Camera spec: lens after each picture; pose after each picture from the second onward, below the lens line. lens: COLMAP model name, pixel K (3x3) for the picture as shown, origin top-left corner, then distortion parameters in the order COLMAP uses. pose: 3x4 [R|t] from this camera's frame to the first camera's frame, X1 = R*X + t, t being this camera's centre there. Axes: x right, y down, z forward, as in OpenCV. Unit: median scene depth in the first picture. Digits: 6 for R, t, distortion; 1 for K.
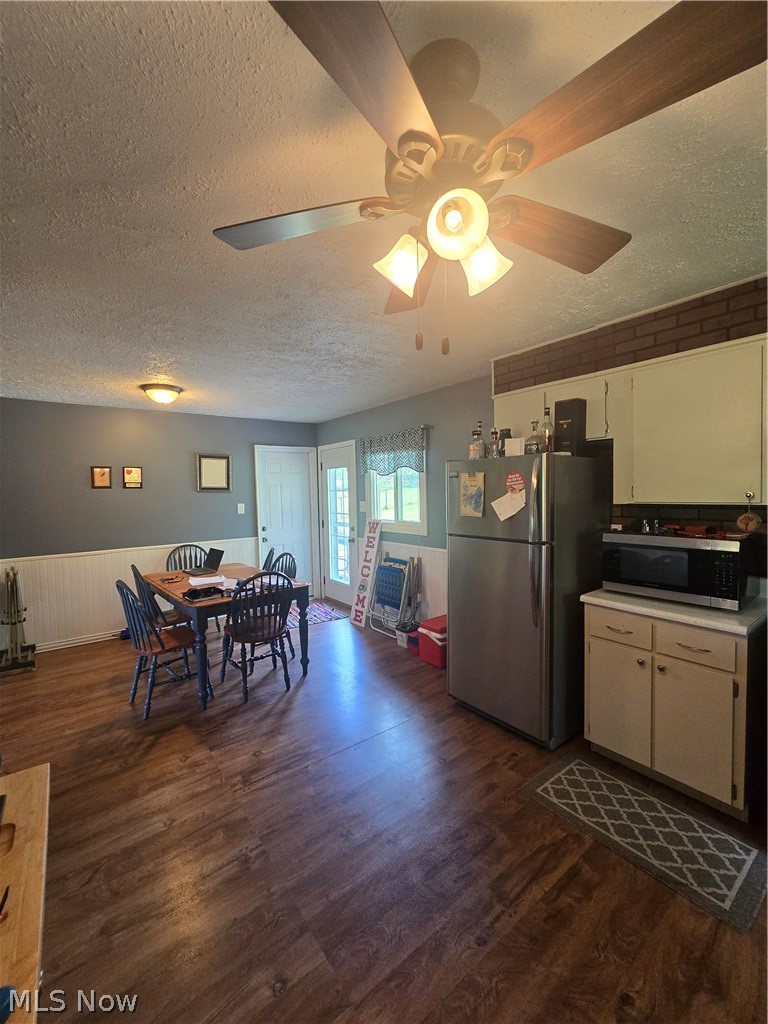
lens RADIAL K [[416.3, 0, 379.9], [0, 416.3, 506.4], [0, 0, 1]] dist [-0.010240, 0.000703]
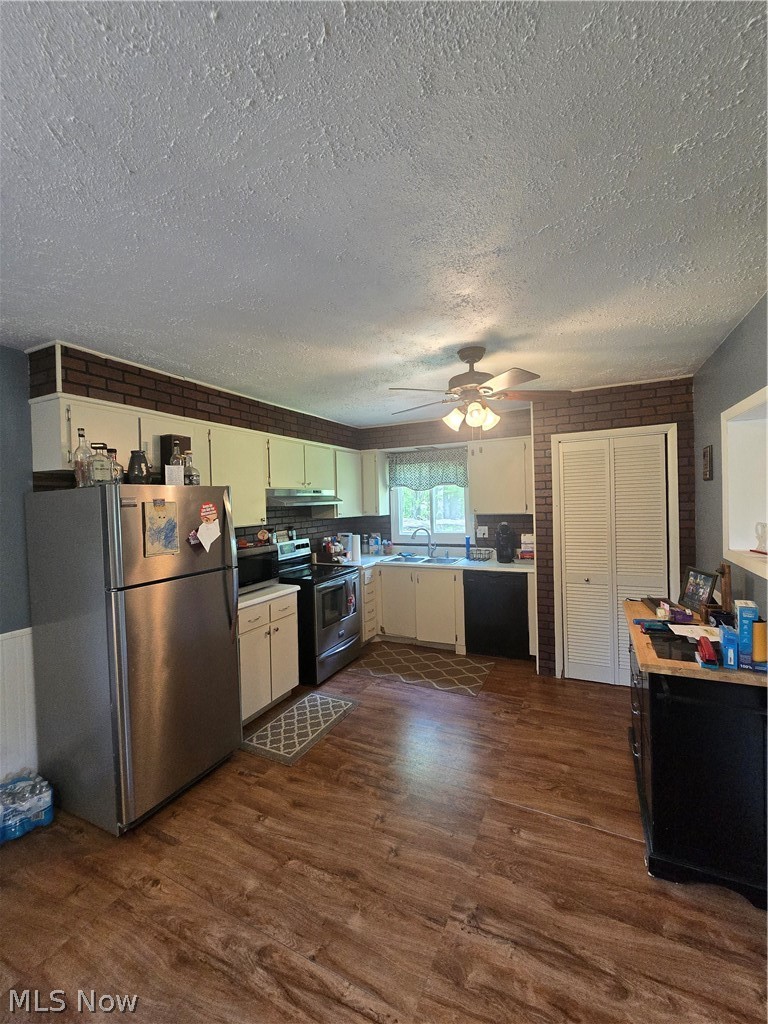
lens RADIAL K [[416.3, 0, 379.9], [0, 416.3, 506.4], [0, 0, 1]] dist [-0.010240, 0.000703]
pose [[-0.439682, 0.022758, 0.897865, -0.434759], [0.074110, 0.997189, 0.011016, -0.030369], [-0.895091, 0.071384, -0.440133, 0.616369]]
